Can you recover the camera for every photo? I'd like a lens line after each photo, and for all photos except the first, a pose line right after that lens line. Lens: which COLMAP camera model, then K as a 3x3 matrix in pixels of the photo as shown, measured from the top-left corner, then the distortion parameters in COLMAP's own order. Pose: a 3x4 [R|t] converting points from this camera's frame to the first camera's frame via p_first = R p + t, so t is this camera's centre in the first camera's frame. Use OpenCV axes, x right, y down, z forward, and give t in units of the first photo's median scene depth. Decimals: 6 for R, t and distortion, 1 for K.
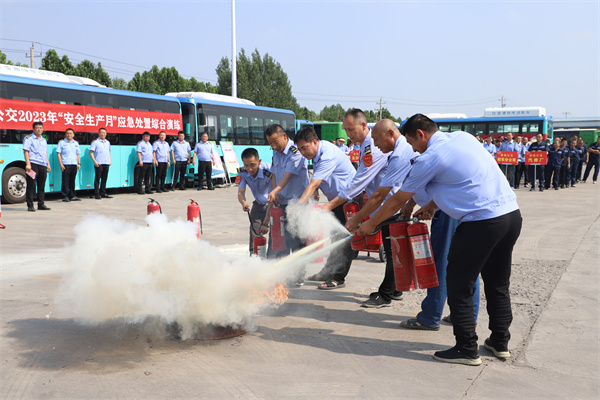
lens RADIAL K [[722.8, 0, 299.8], [0, 722.8, 200.1], [0, 0, 1]] dist [0.094051, 0.000000]
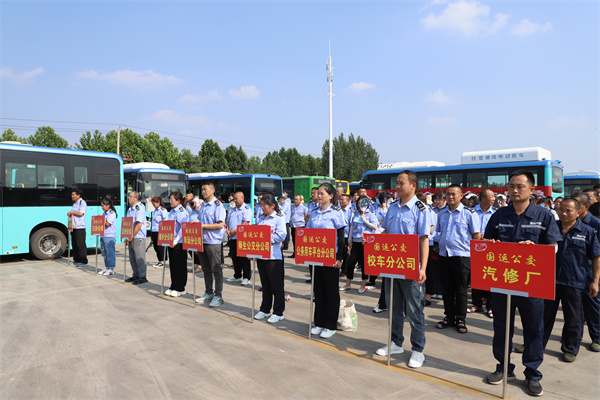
lens RADIAL K [[429.9, 0, 300.3], [0, 429.9, 199.4], [0, 0, 1]] dist [0.001604, 0.004944]
pose [[0.967481, -0.012496, -0.252635, 0.195498], [-0.006065, 0.997346, -0.072559, -0.041908], [0.252871, 0.071732, 0.964837, 0.505884]]
